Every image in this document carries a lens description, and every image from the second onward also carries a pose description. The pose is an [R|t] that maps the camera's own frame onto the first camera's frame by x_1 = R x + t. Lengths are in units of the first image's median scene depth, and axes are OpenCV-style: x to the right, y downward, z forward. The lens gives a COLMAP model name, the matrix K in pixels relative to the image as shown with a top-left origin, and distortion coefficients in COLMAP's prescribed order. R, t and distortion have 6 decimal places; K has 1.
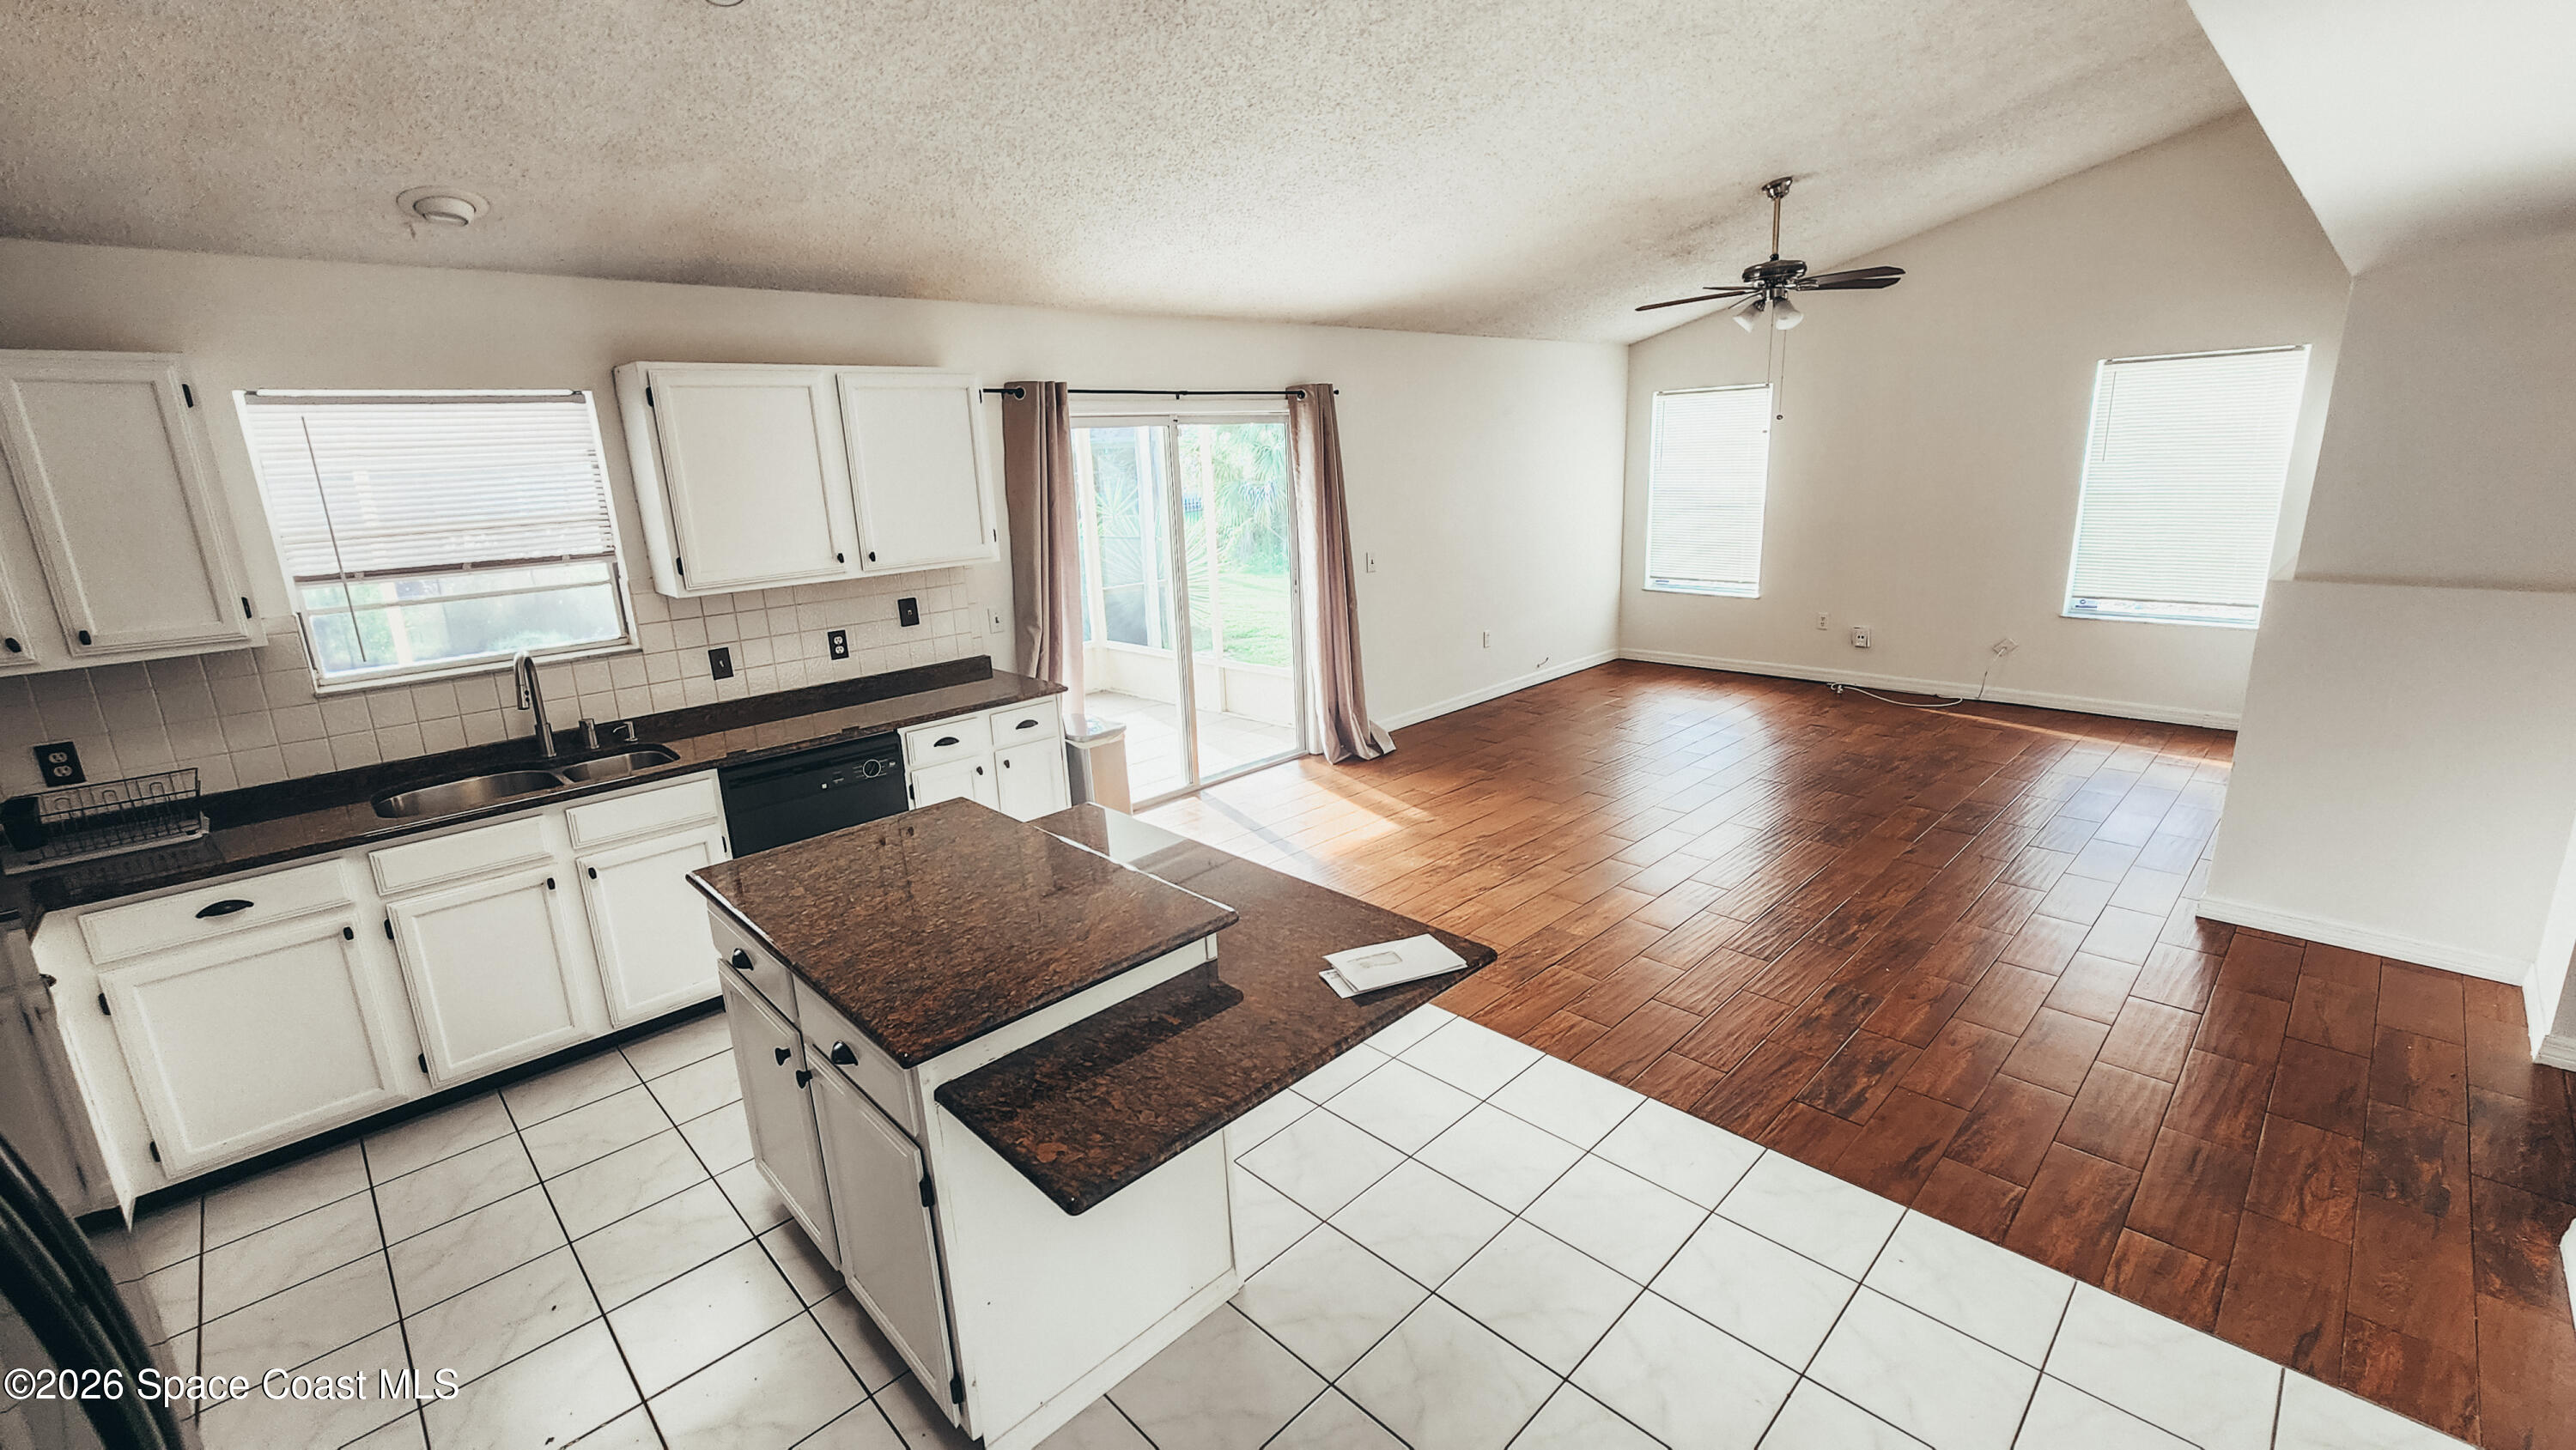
lens RADIAL K [[1066.5, 0, 1275.3], [0, 1066.5, 714.8], [0, 0, 1]] dist [-0.002913, 0.001050]
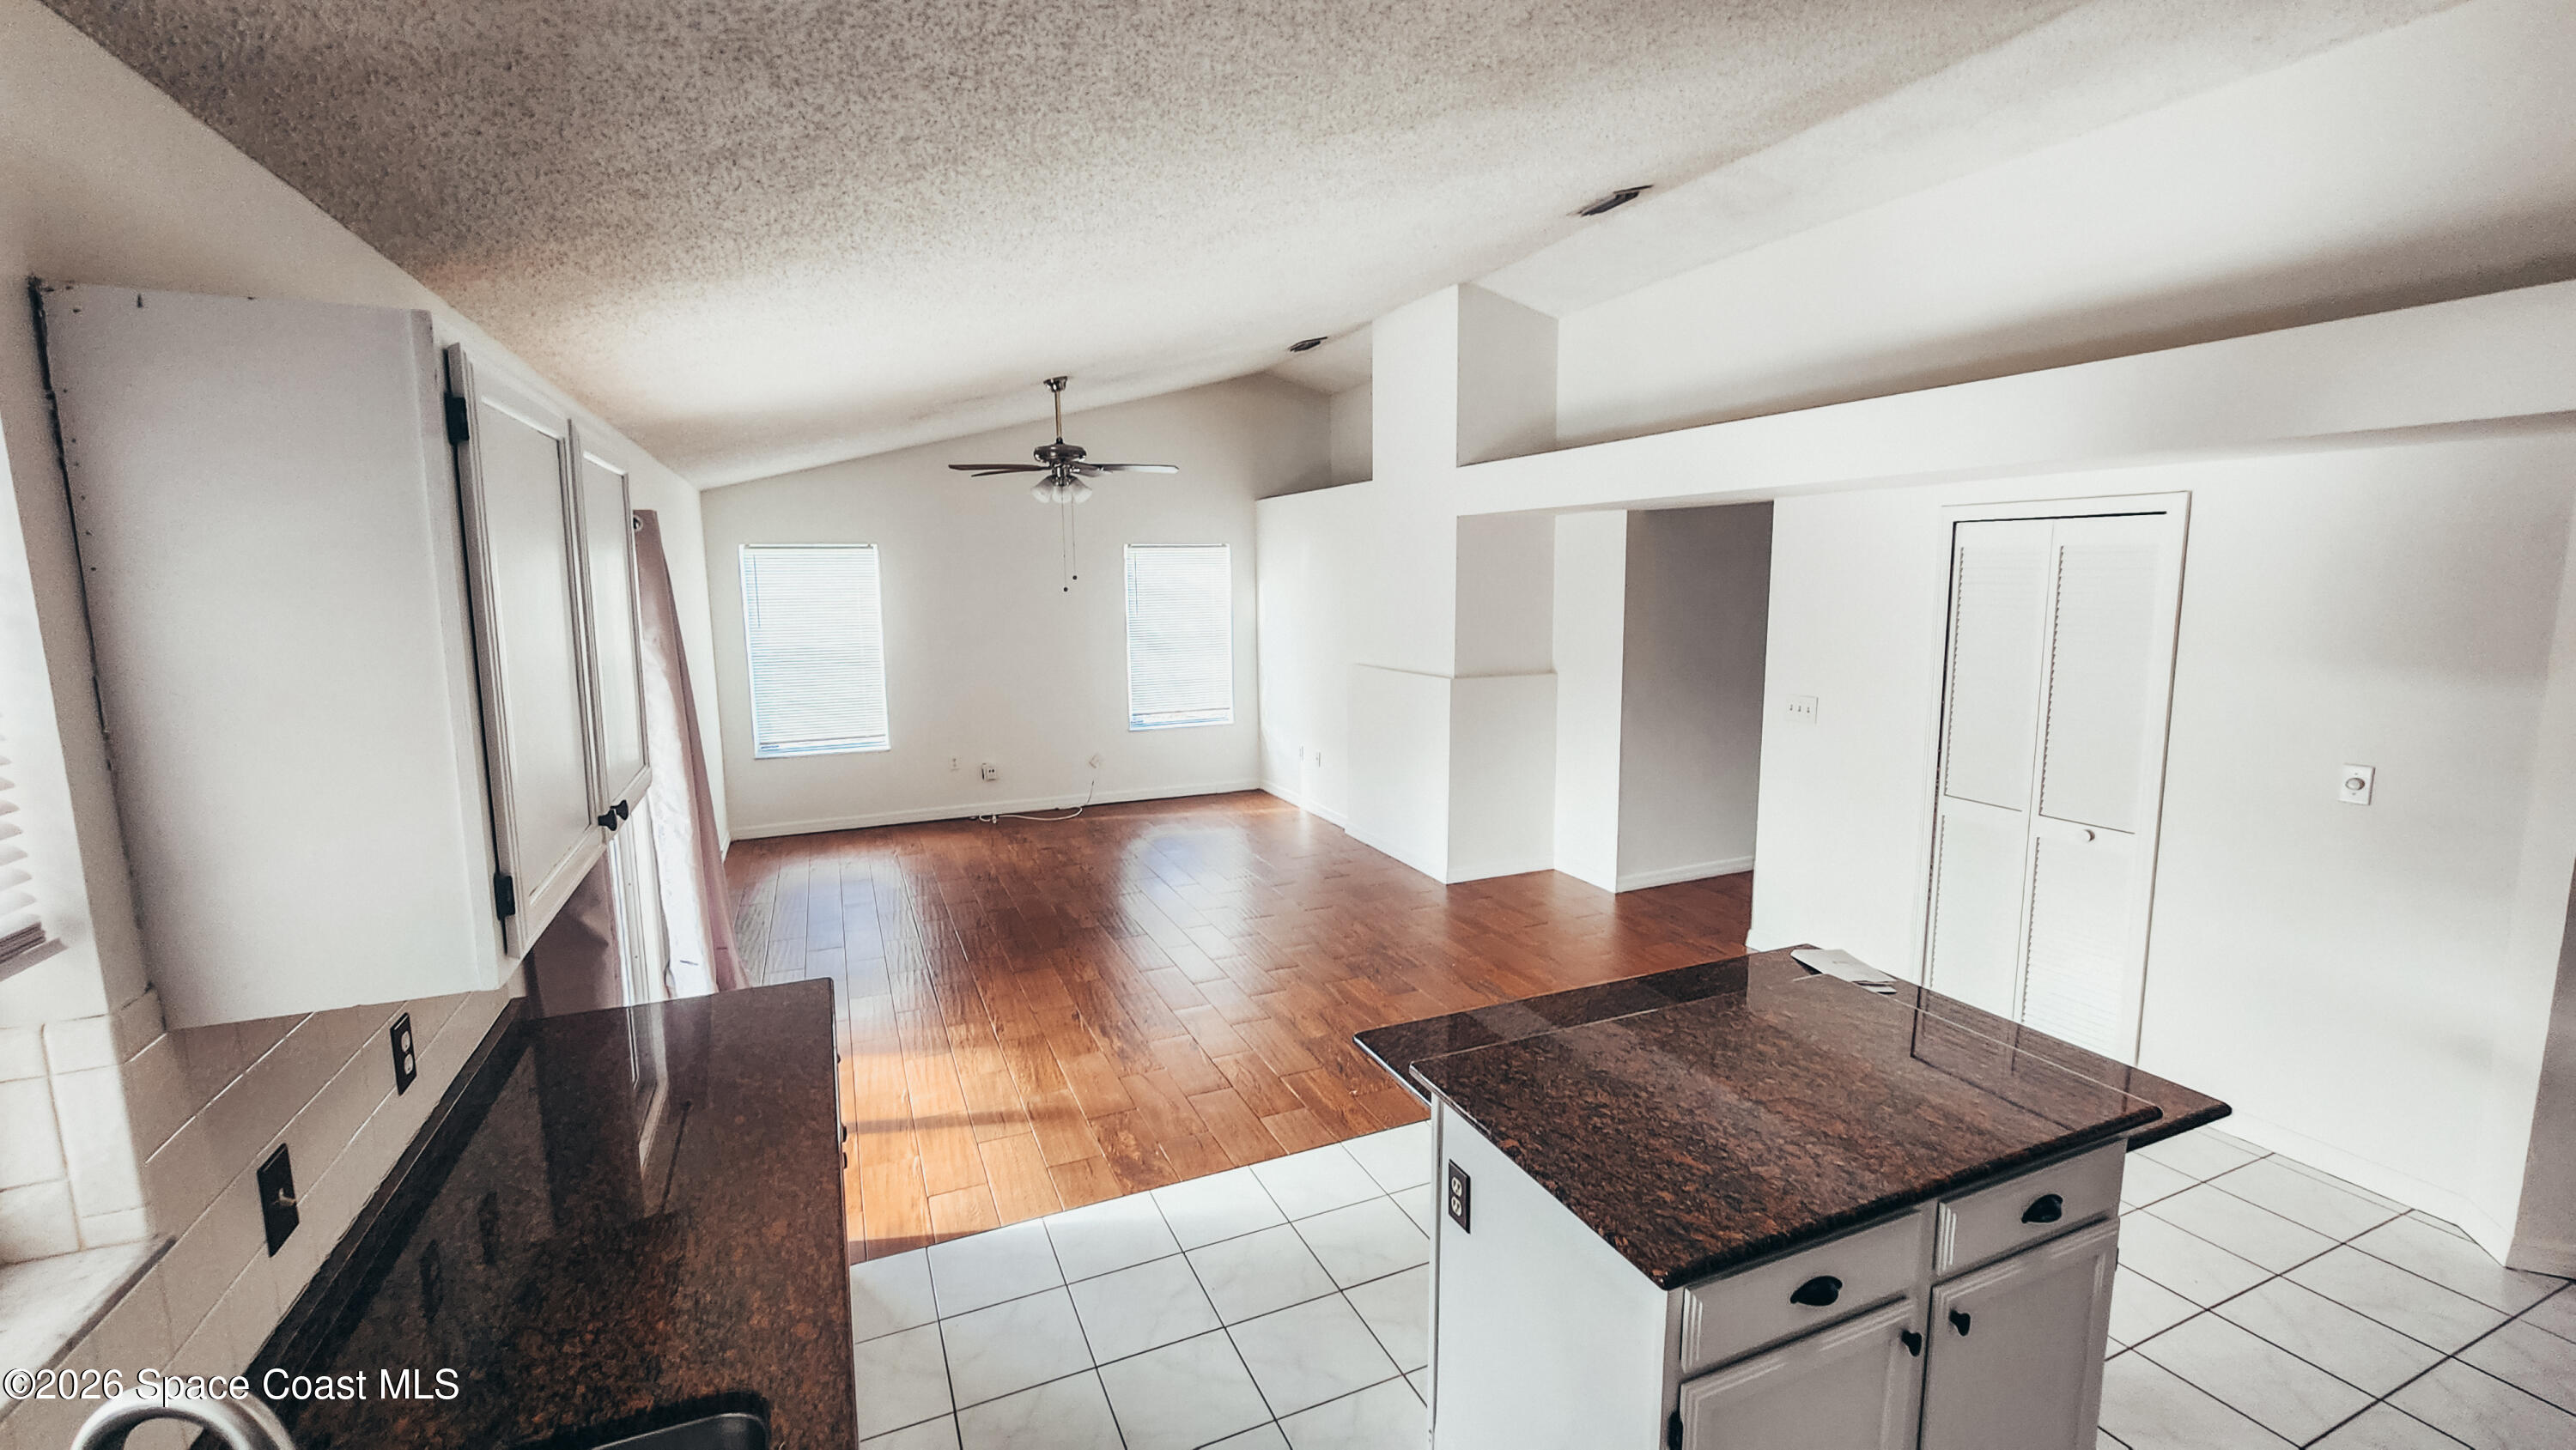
lens RADIAL K [[1066.5, 0, 1301.2], [0, 1066.5, 709.7], [0, 0, 1]] dist [-0.002913, 0.001050]
pose [[0.335013, -0.084264, 0.938438, -0.750573], [0.224577, 0.974429, 0.007324, -0.138110], [-0.915058, 0.208298, 0.345370, 0.594156]]
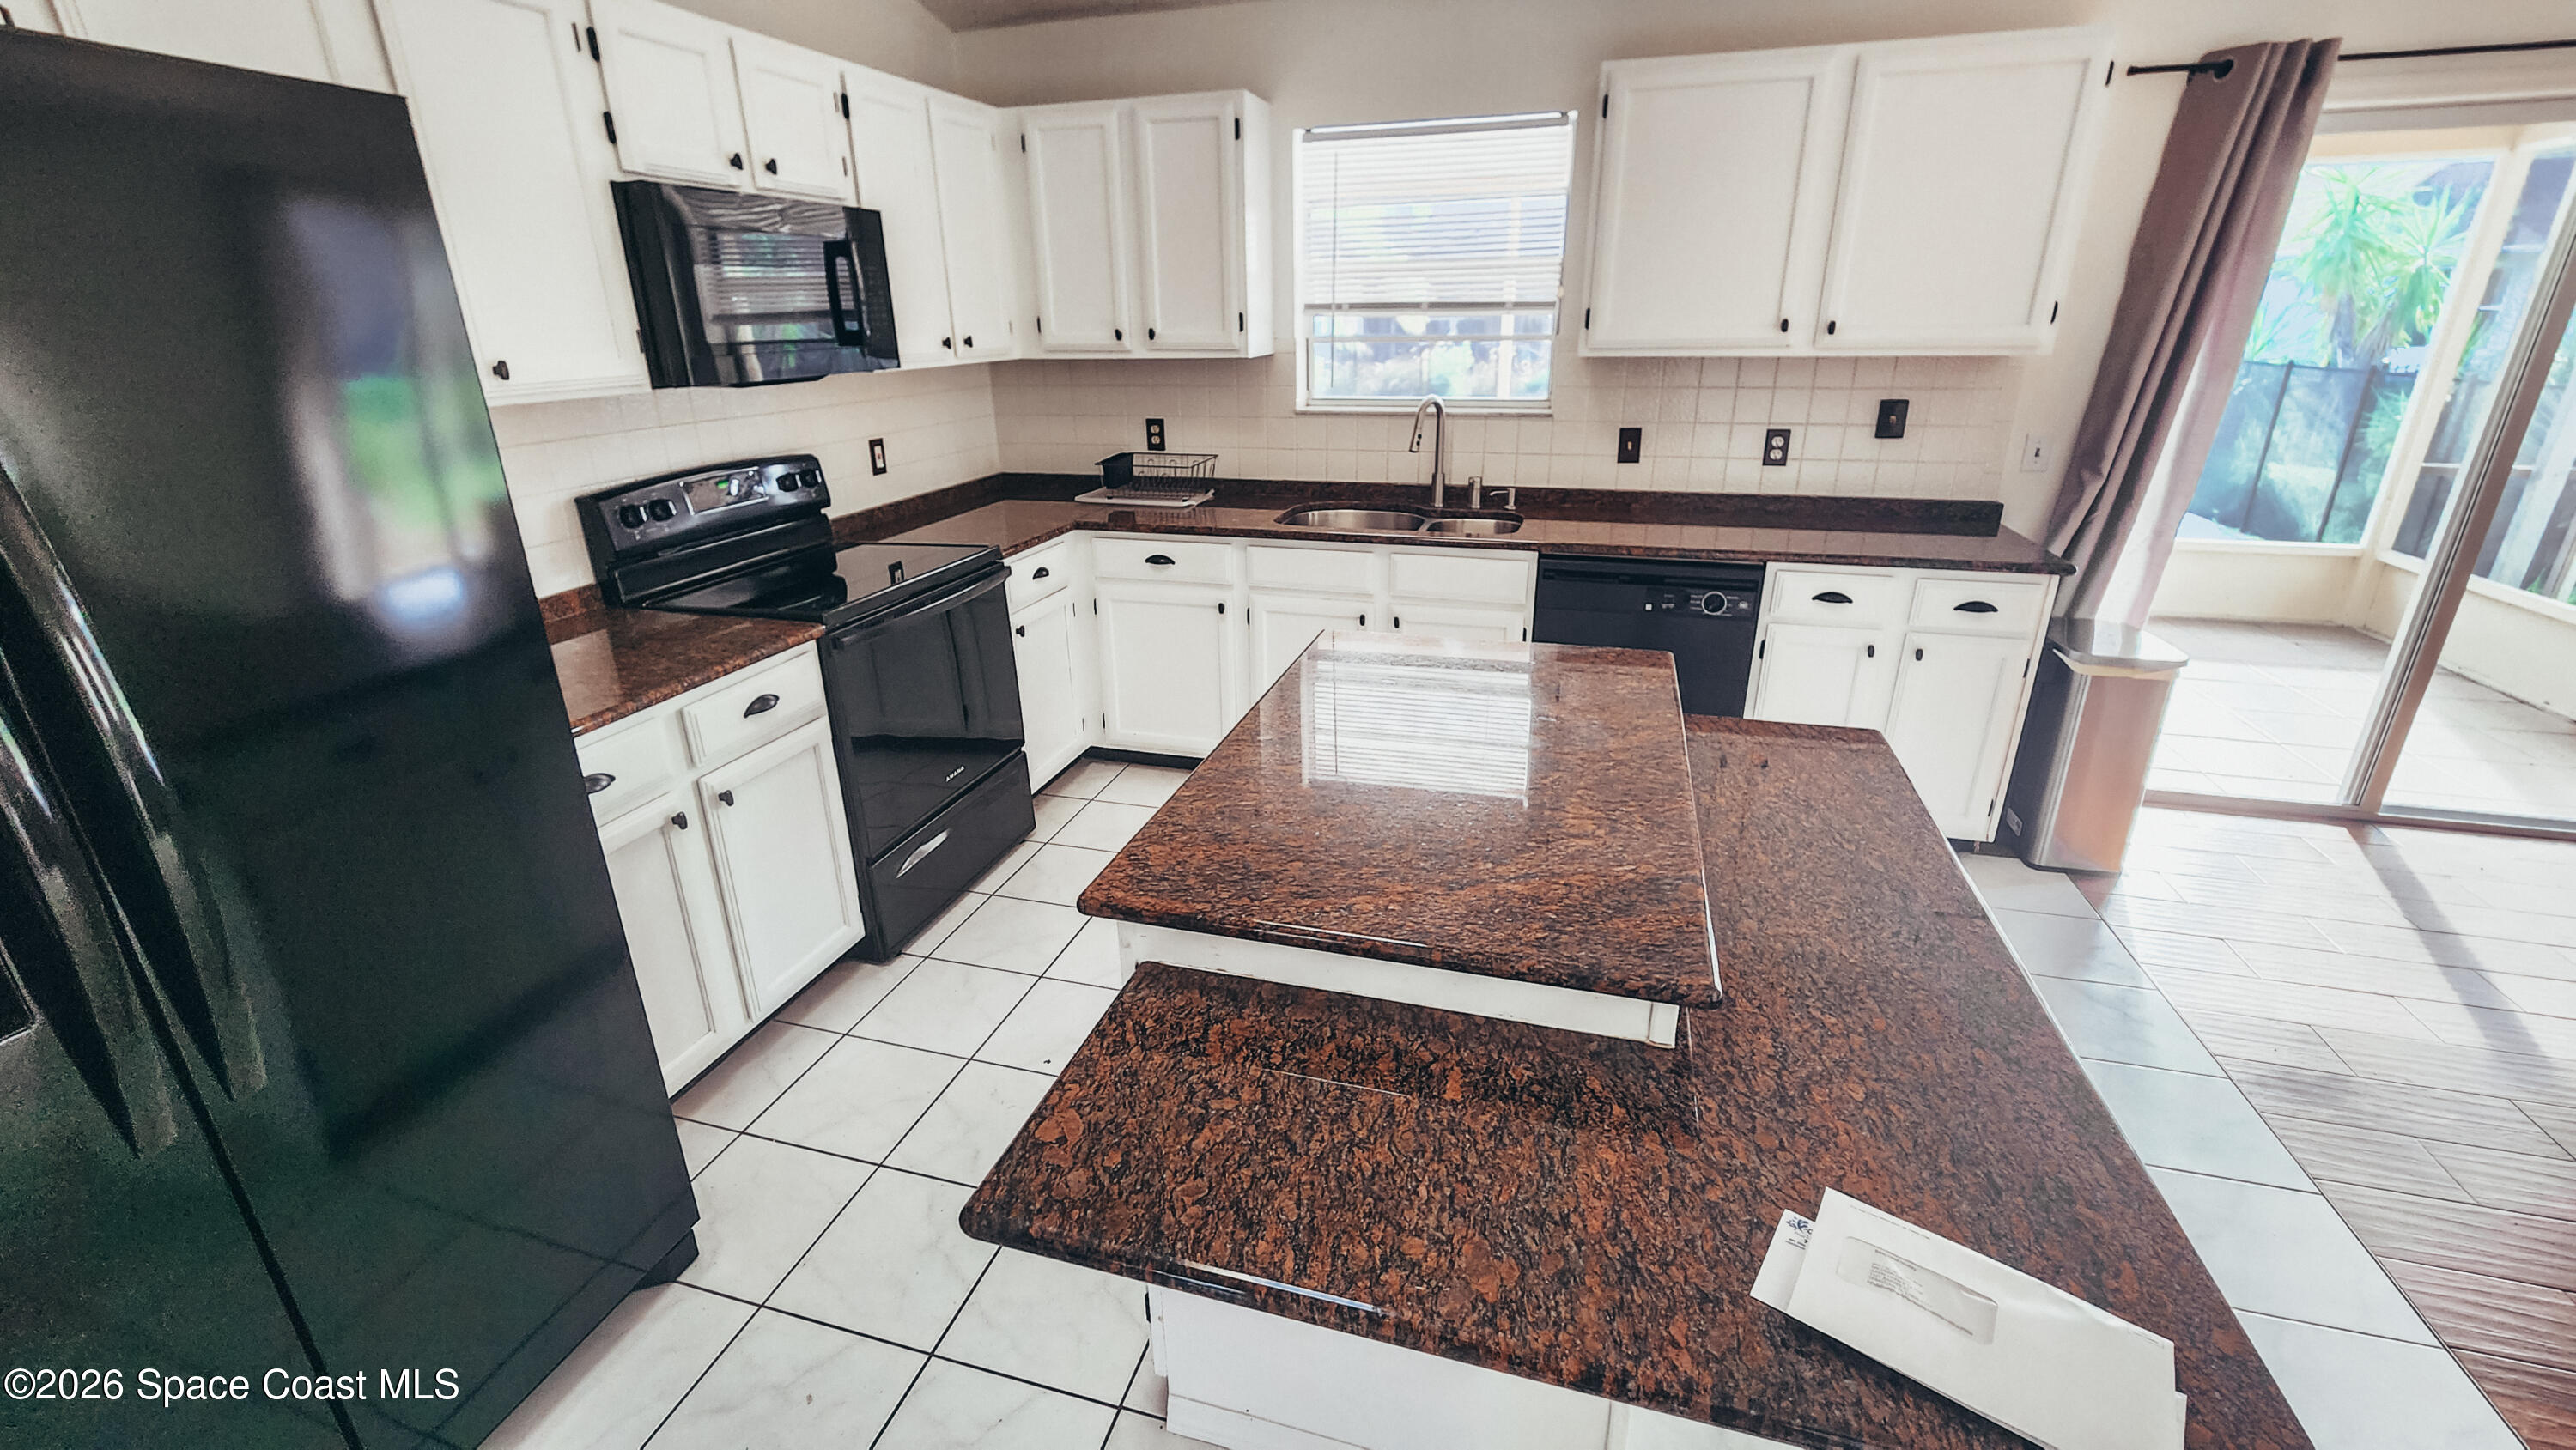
lens RADIAL K [[1066.5, 0, 1271.7], [0, 1066.5, 717.5], [0, 0, 1]] dist [-0.002913, 0.001050]
pose [[0.491715, 0.345247, -0.799388, 0.118590], [-0.217200, 0.937651, 0.271358, -0.012854], [0.843232, 0.040196, 0.536045, 0.310013]]
